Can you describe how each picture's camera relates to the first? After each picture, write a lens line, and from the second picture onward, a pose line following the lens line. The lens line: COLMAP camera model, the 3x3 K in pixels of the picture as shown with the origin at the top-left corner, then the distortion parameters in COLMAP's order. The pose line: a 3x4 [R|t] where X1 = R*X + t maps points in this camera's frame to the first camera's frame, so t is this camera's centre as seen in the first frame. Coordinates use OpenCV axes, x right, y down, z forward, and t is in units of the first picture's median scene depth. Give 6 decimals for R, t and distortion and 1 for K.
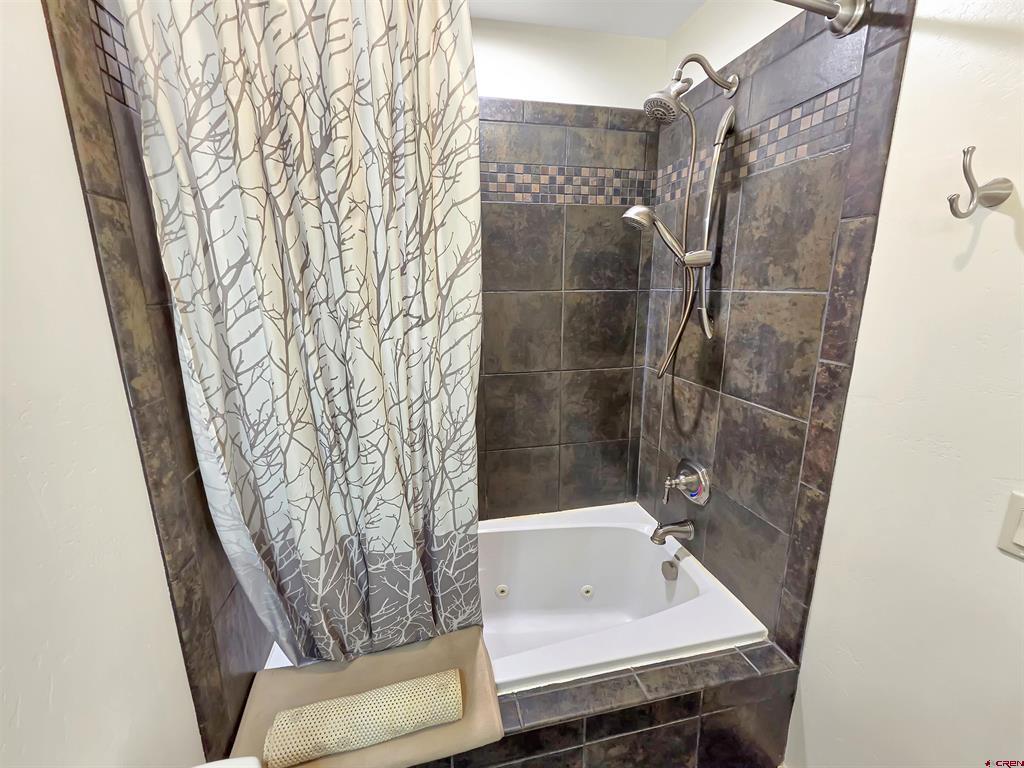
lens RADIAL K [[426.5, 0, 507.0], [0, 426.5, 382.3], [0, 0, 1]] dist [0.001205, 0.000358]
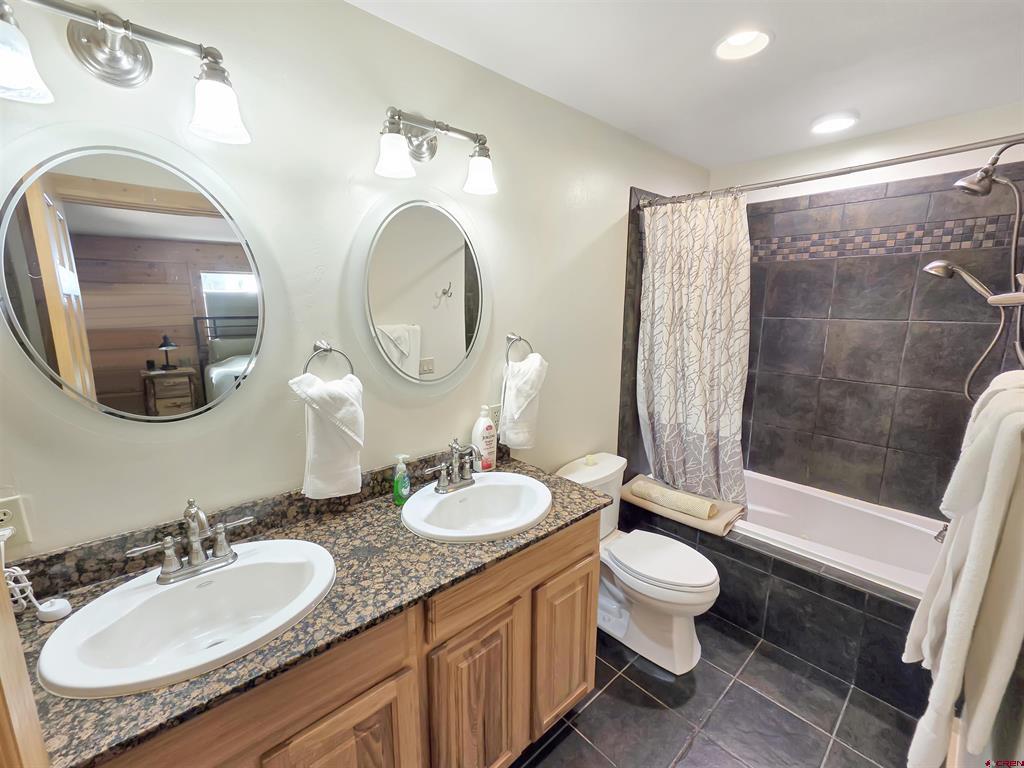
lens RADIAL K [[426.5, 0, 507.0], [0, 426.5, 382.3], [0, 0, 1]] dist [0.001205, 0.000358]
pose [[0.496978, 0.166621, -0.851616, 0.942974], [-0.197890, 0.977295, 0.075727, 0.141528], [0.844898, 0.130892, 0.518666, -0.887239]]
